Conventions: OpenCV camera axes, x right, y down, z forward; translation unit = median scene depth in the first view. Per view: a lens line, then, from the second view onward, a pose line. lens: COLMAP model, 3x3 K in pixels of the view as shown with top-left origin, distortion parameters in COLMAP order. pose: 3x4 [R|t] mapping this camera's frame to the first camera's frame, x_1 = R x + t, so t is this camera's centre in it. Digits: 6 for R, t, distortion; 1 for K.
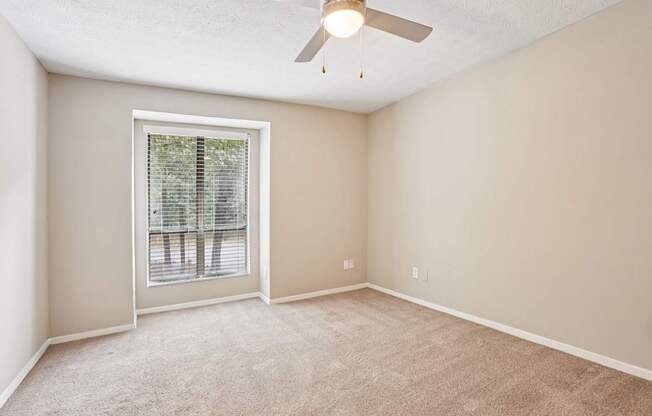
lens RADIAL K [[312.3, 0, 326.0], [0, 312.3, 208.0], [0, 0, 1]] dist [-0.028146, 0.001022]
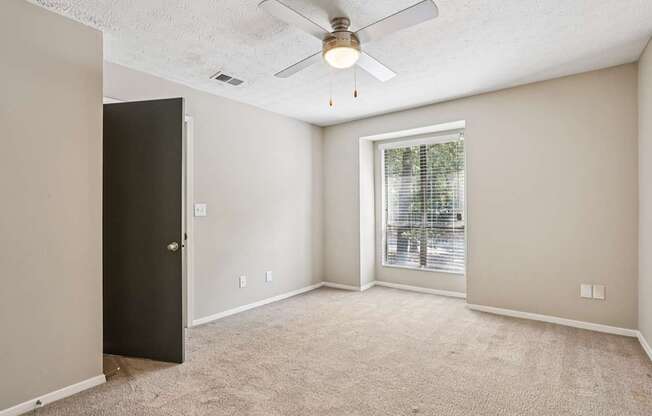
lens RADIAL K [[312.3, 0, 326.0], [0, 312.3, 208.0], [0, 0, 1]] dist [-0.028146, 0.001022]
pose [[0.417104, 0.022803, -0.908573, 0.560452], [-0.001565, 0.999702, 0.024372, -0.027768], [0.908857, -0.008744, 0.417016, 0.225499]]
